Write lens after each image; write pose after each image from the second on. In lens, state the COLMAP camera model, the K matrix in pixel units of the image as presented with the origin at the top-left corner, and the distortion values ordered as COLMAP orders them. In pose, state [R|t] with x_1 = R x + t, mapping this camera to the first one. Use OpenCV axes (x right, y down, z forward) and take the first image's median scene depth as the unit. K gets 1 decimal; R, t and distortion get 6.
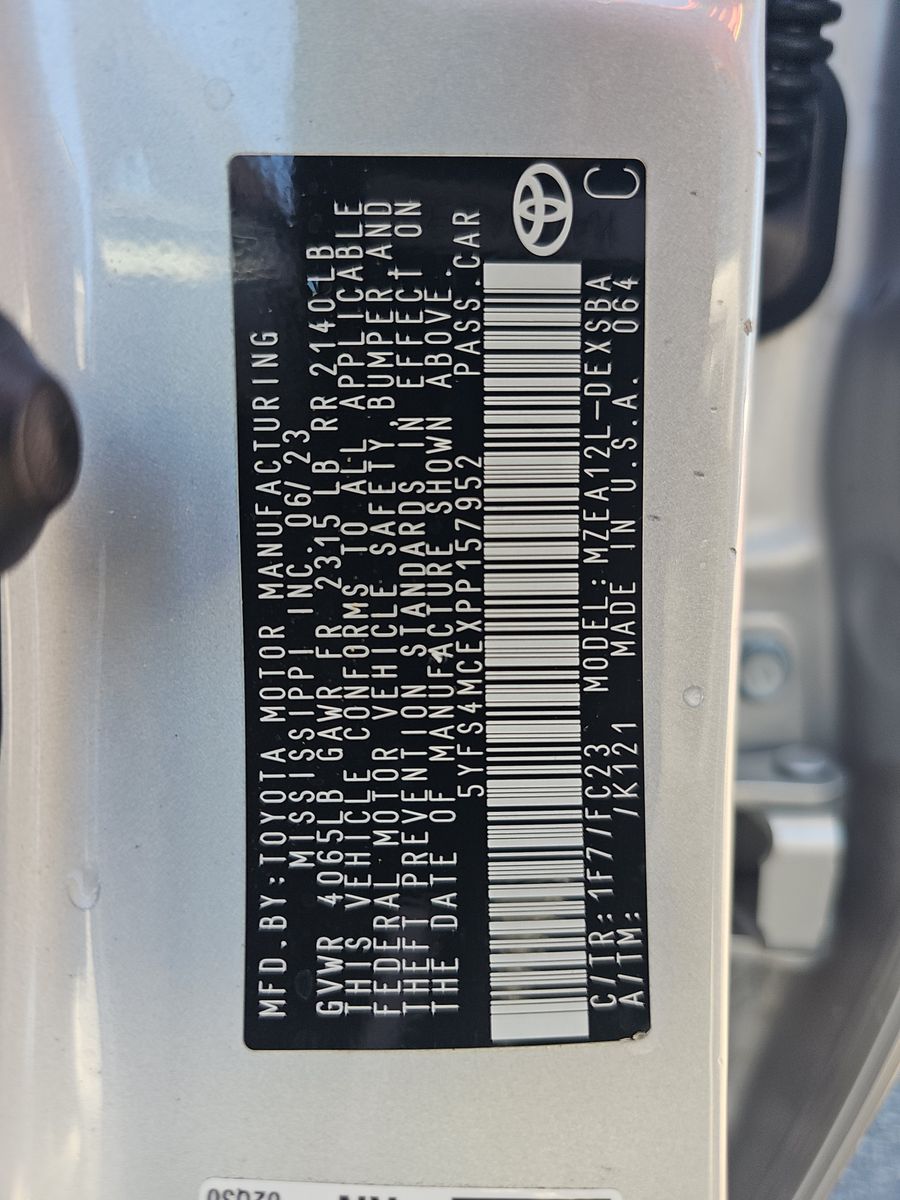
lens RADIAL K [[839.9, 0, 448.3], [0, 839.9, 600.9], [0, 0, 1]] dist [-0.013460, 0.002269]
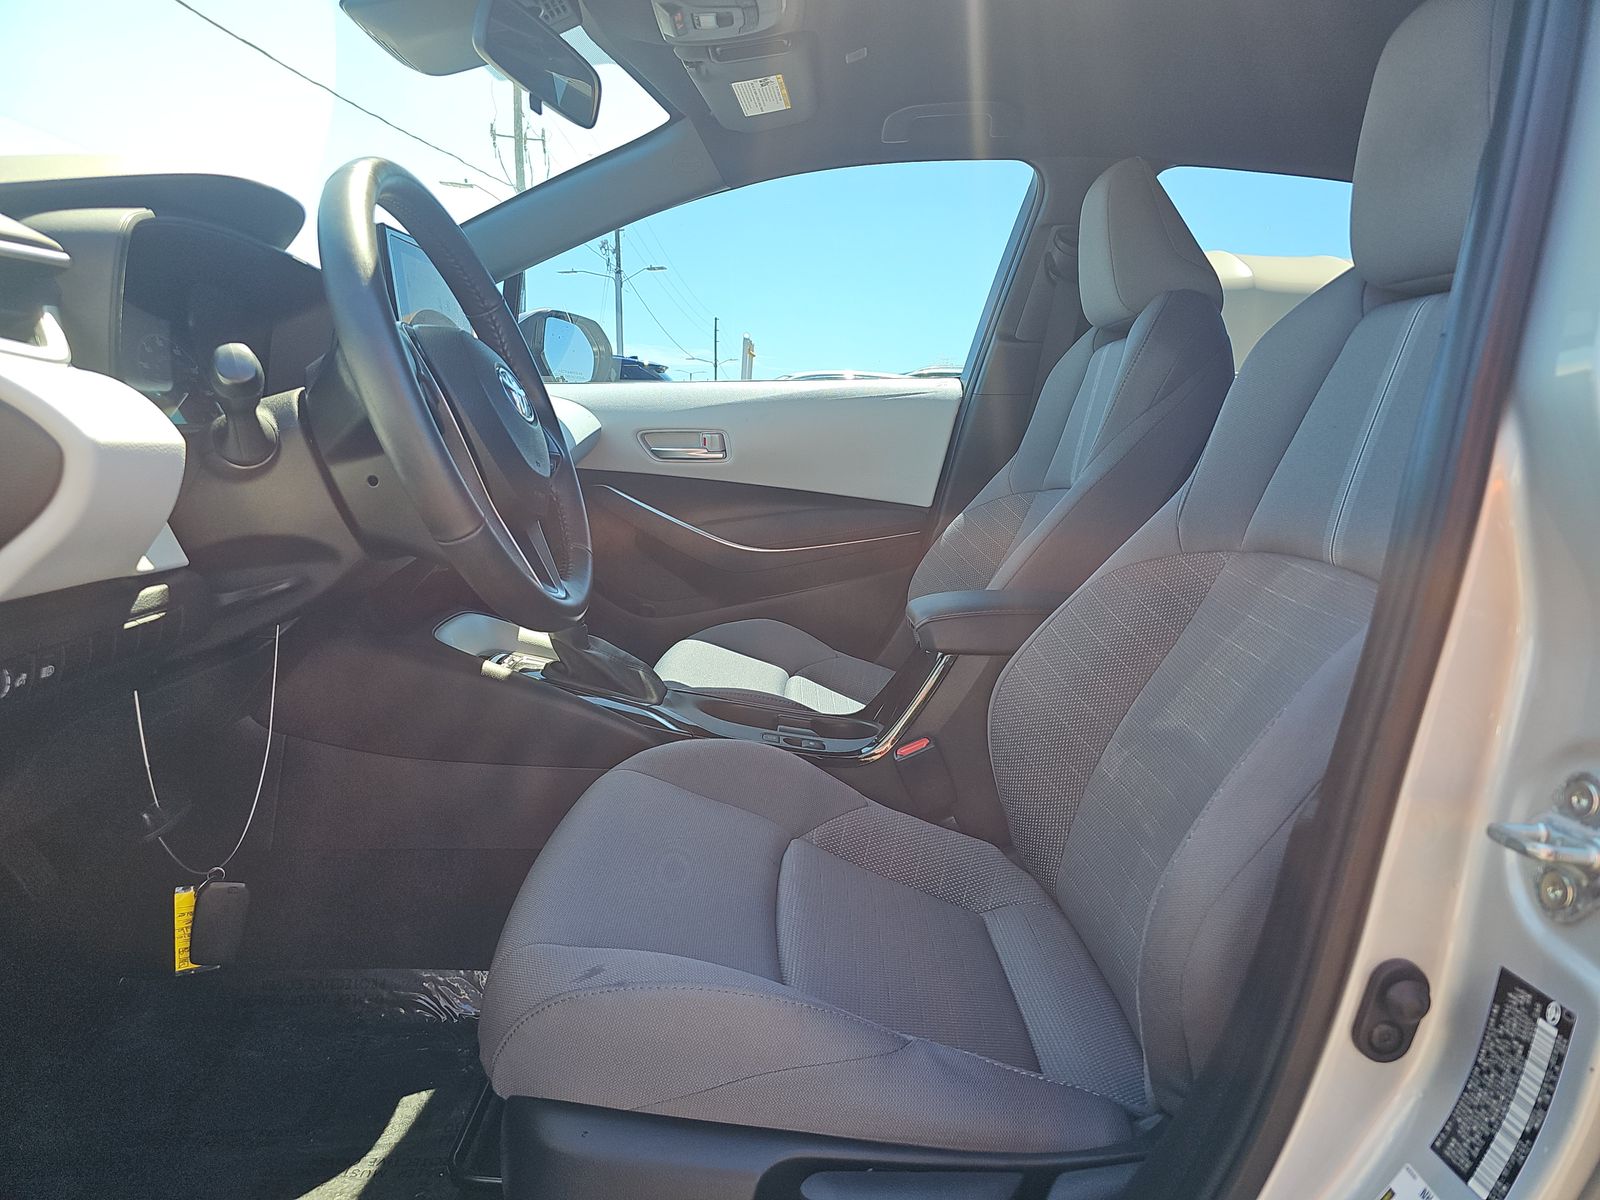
lens RADIAL K [[1119.9, 0, 798.1], [0, 1119.9, 606.0], [0, 0, 1]] dist [-0.013460, 0.002269]
pose [[0.065659, 0.165577, -0.984009, 4.707858], [-0.288370, 0.947208, 0.140143, -1.979104], [0.955265, 0.274557, 0.109940, -3.526322]]
